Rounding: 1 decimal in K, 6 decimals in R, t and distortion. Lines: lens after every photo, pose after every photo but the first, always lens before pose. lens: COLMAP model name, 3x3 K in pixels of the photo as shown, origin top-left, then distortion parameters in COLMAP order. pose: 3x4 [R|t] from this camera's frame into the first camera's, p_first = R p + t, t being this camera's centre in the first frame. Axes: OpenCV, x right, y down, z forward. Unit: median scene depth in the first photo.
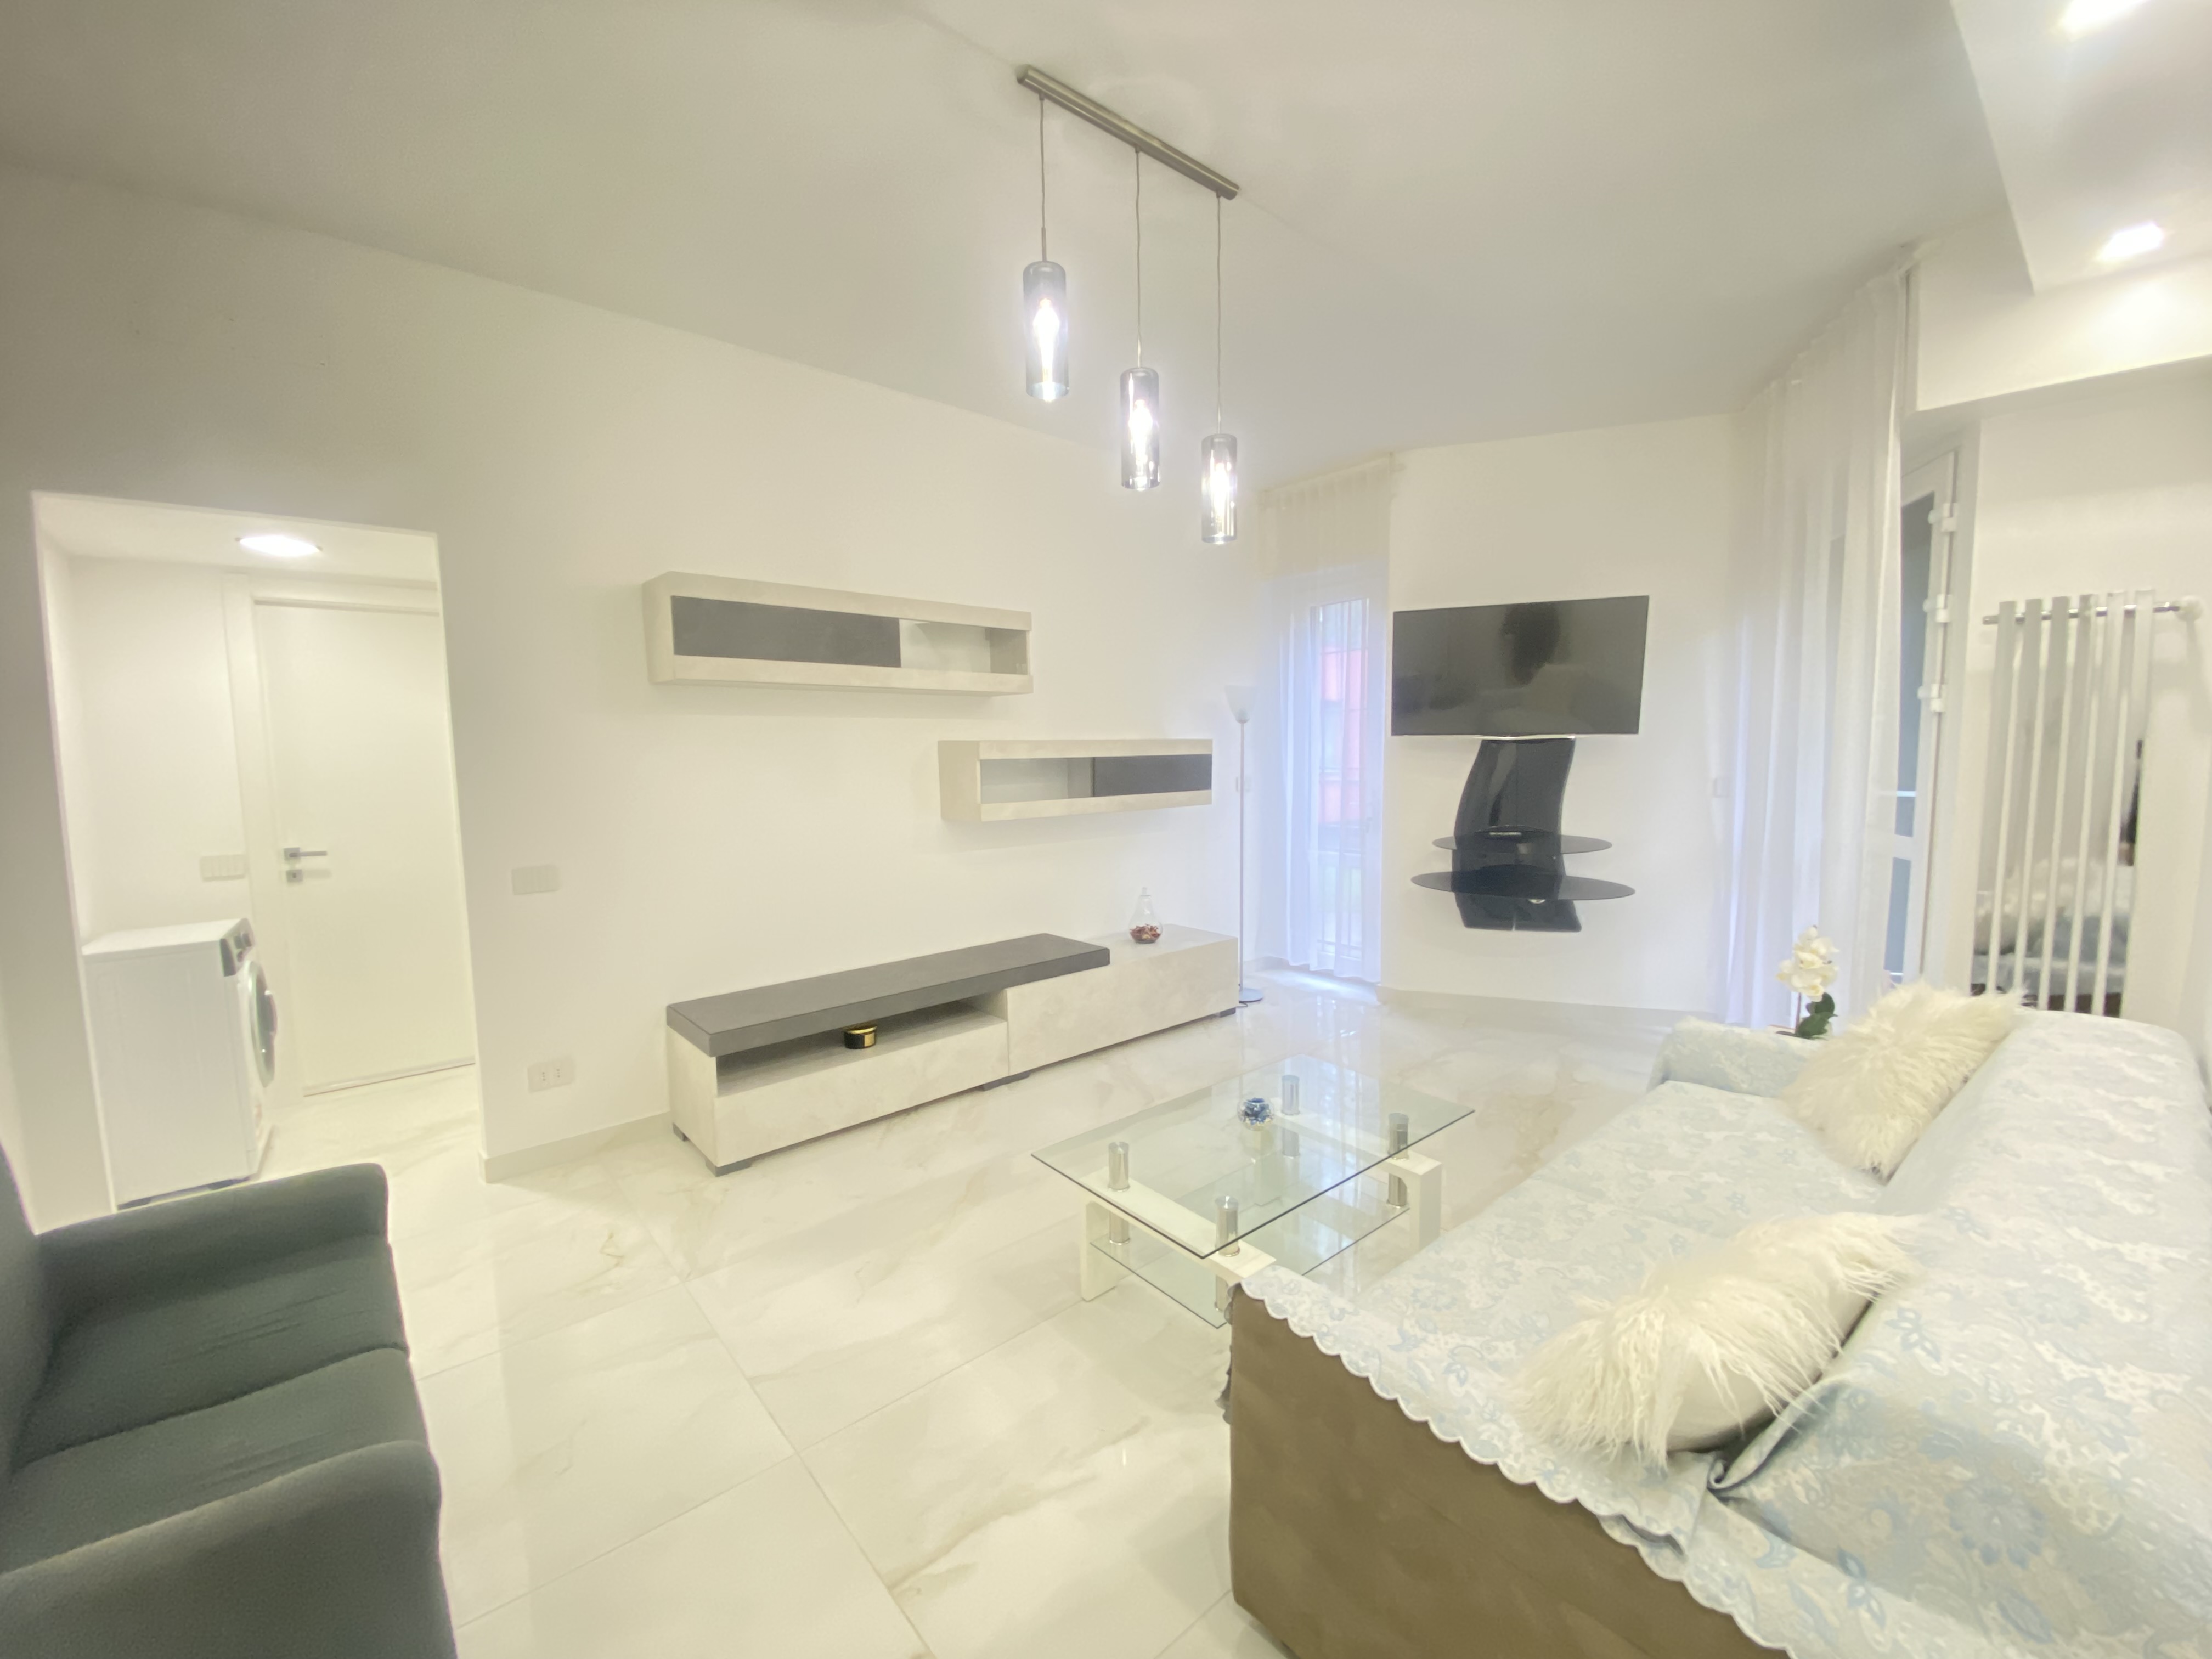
lens RADIAL K [[895.0, 0, 1103.7], [0, 895.0, 828.0], [0, 0, 1]] dist [0.019894, -0.019896]
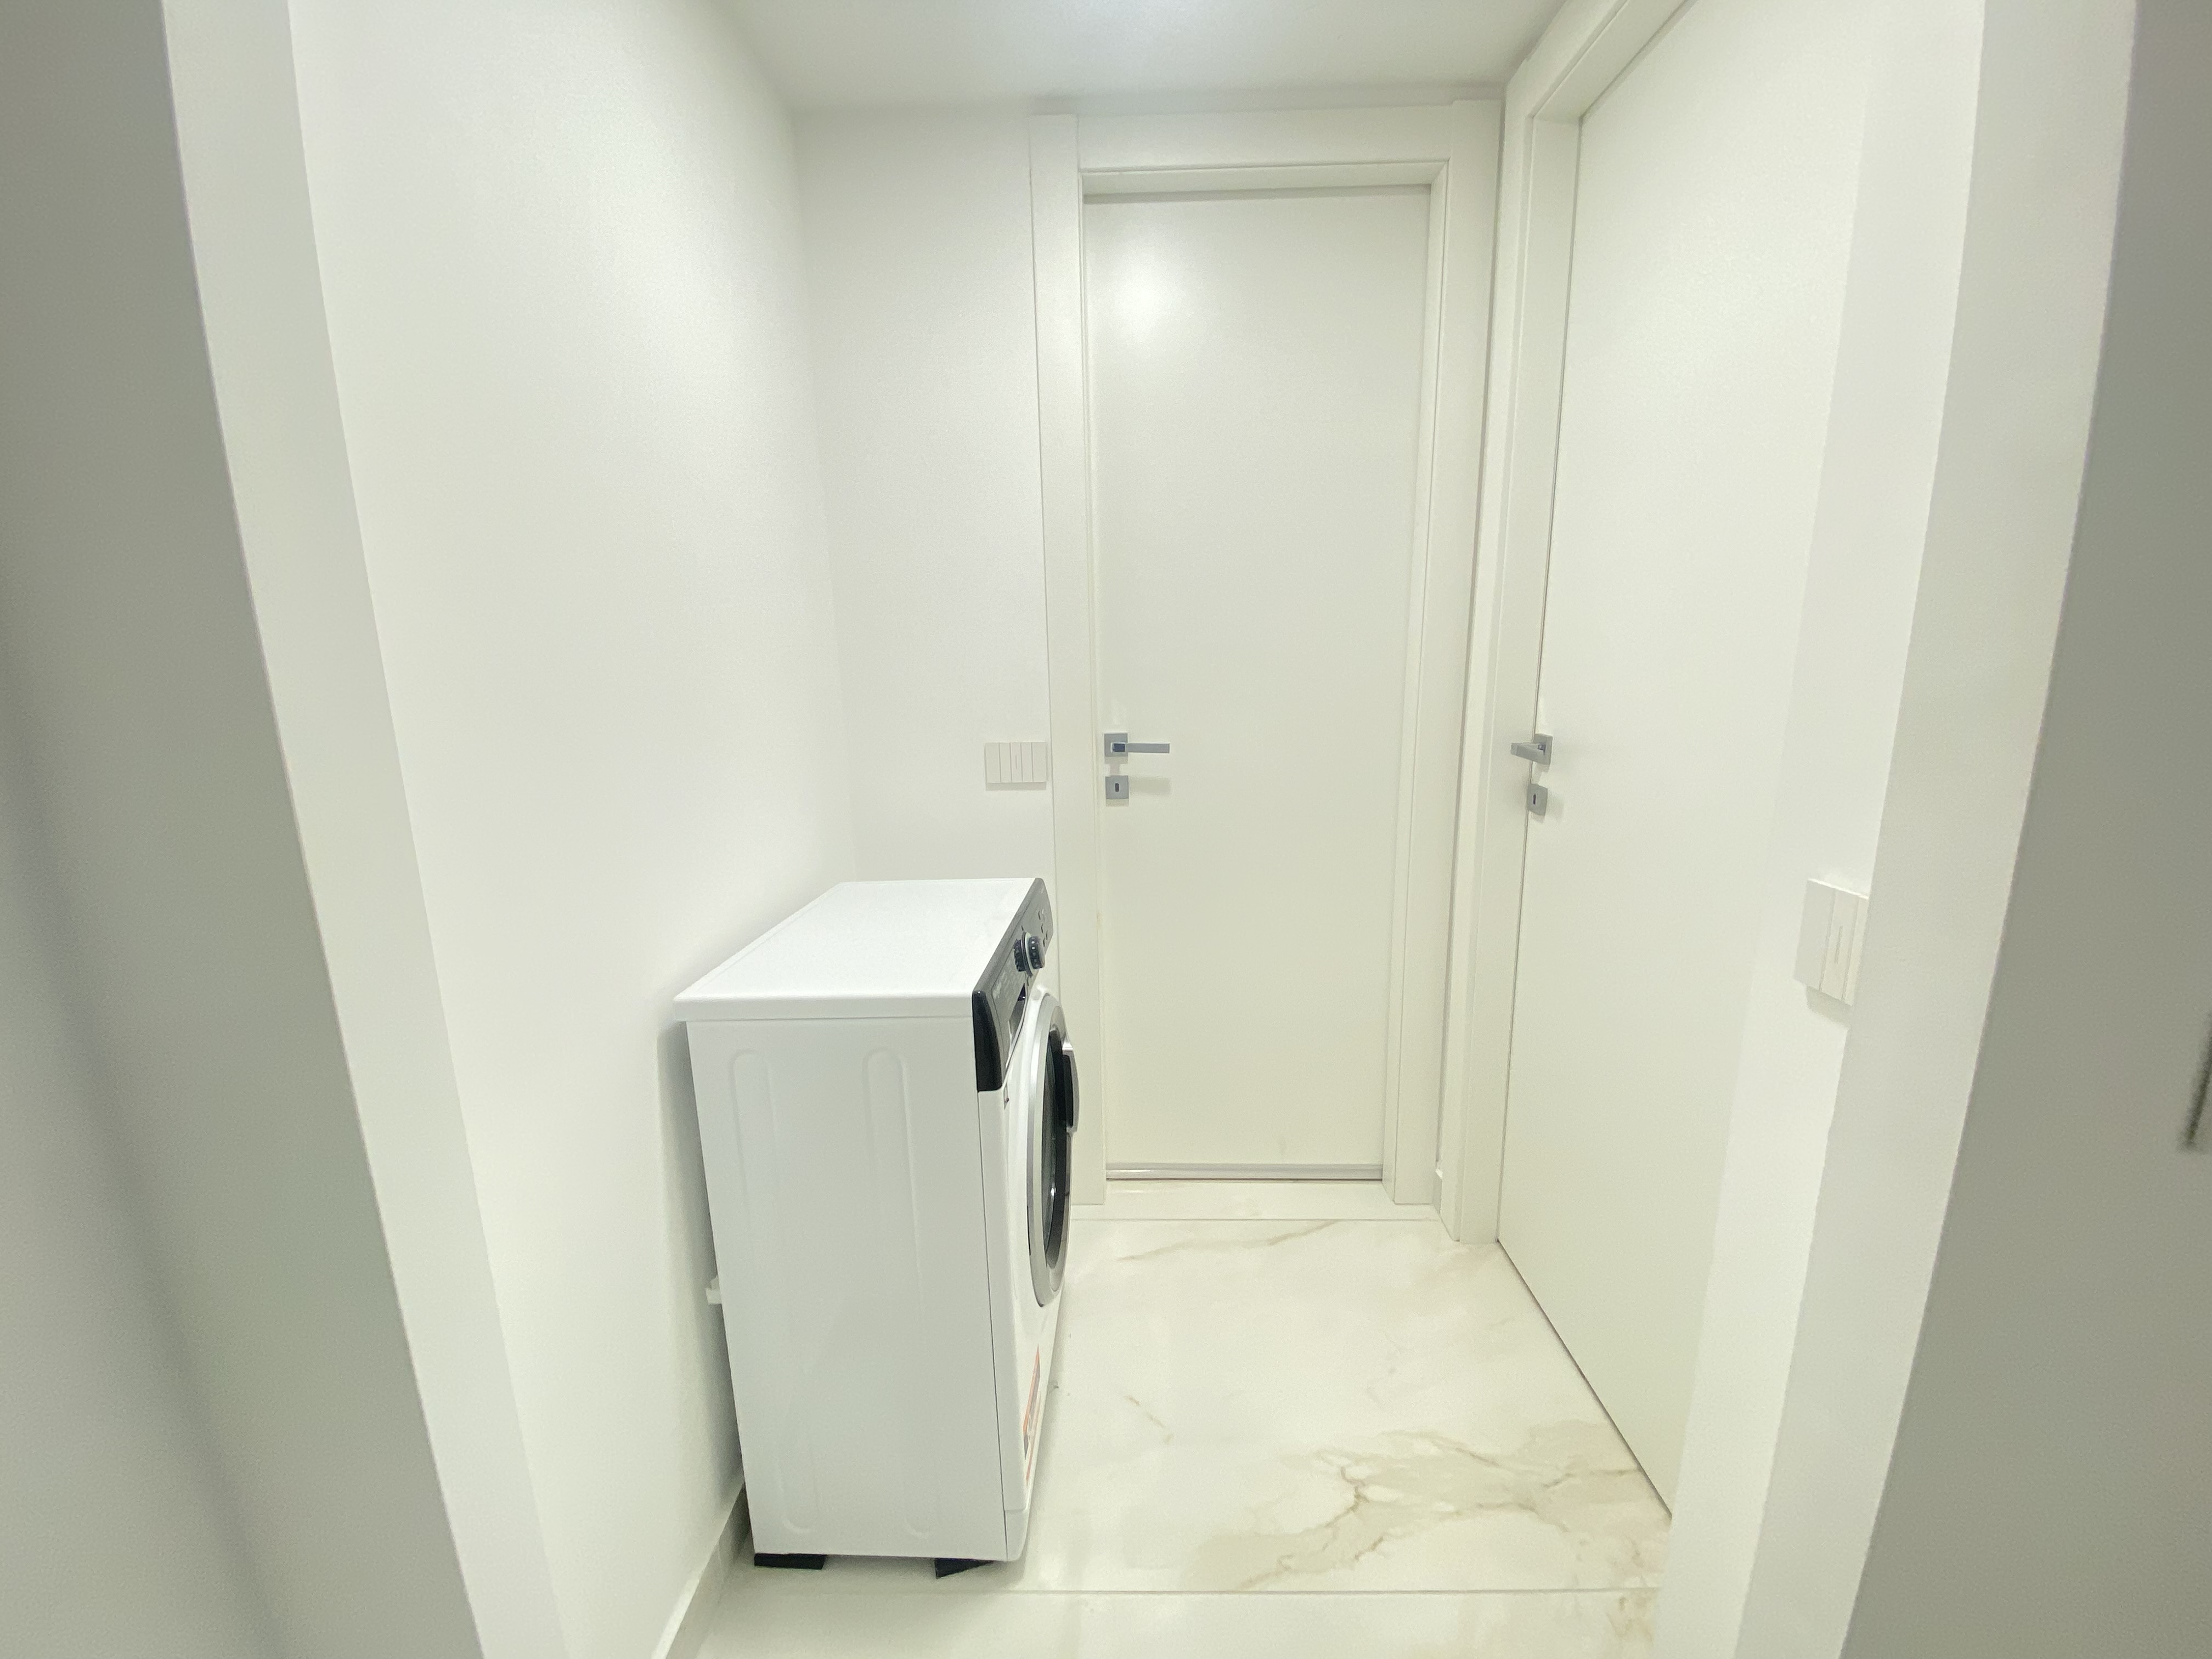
lens RADIAL K [[881.8, 0, 1102.2], [0, 881.8, 831.1], [0, 0, 1]] dist [0.025018, -0.026001]
pose [[0.744294, 0.134930, -0.654080, -0.704047], [-0.053158, 0.988240, 0.143373, 0.007104], [0.665733, -0.071942, 0.742713, 0.754844]]
